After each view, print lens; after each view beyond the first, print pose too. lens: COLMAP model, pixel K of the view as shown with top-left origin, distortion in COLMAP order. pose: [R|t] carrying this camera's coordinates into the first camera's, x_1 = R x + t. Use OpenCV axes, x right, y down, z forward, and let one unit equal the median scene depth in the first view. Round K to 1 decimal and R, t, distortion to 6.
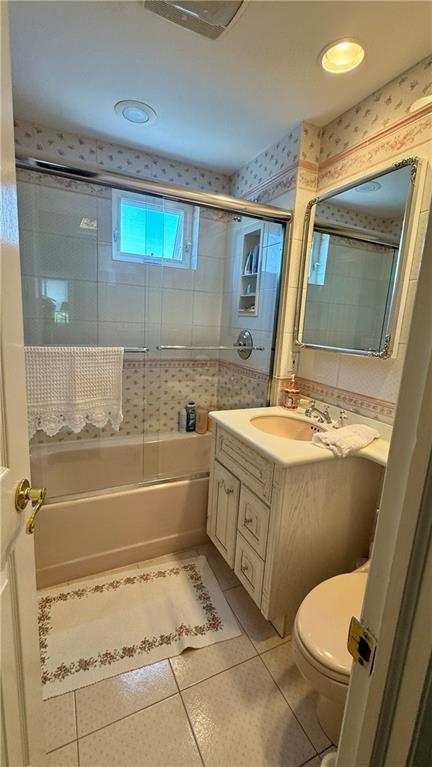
lens RADIAL K [[329.6, 0, 217.2], [0, 329.6, 383.9], [0, 0, 1]] dist [-0.002310, -0.000008]
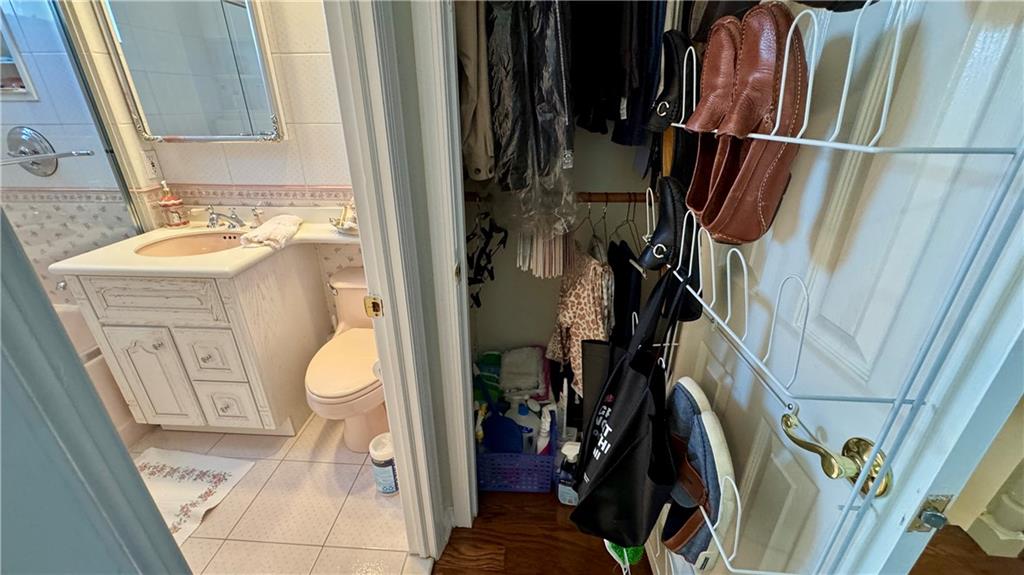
lens RADIAL K [[412.4, 0, 513.0], [0, 412.4, 289.2], [0, 0, 1]] dist [-0.000962, -0.000300]
pose [[0.492724, -0.412544, 0.766179, -0.237199], [0.196109, 0.910471, 0.364121, 0.012533], [-0.847800, -0.029156, 0.529514, -0.225004]]
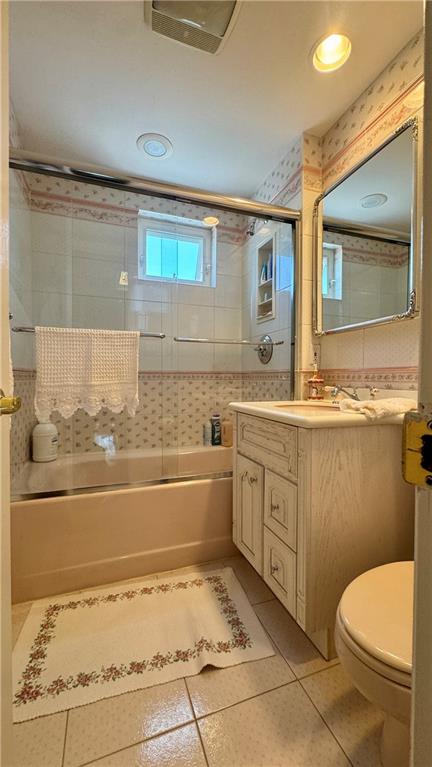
lens RADIAL K [[308.9, 0, 216.9], [0, 308.9, 384.1], [0, 0, 1]] dist [-0.000962, -0.000300]
pose [[0.993549, -0.051691, -0.100940, 0.038037], [0.033144, 0.983571, -0.177451, 0.211350], [0.108454, 0.172961, 0.978939, 0.112117]]
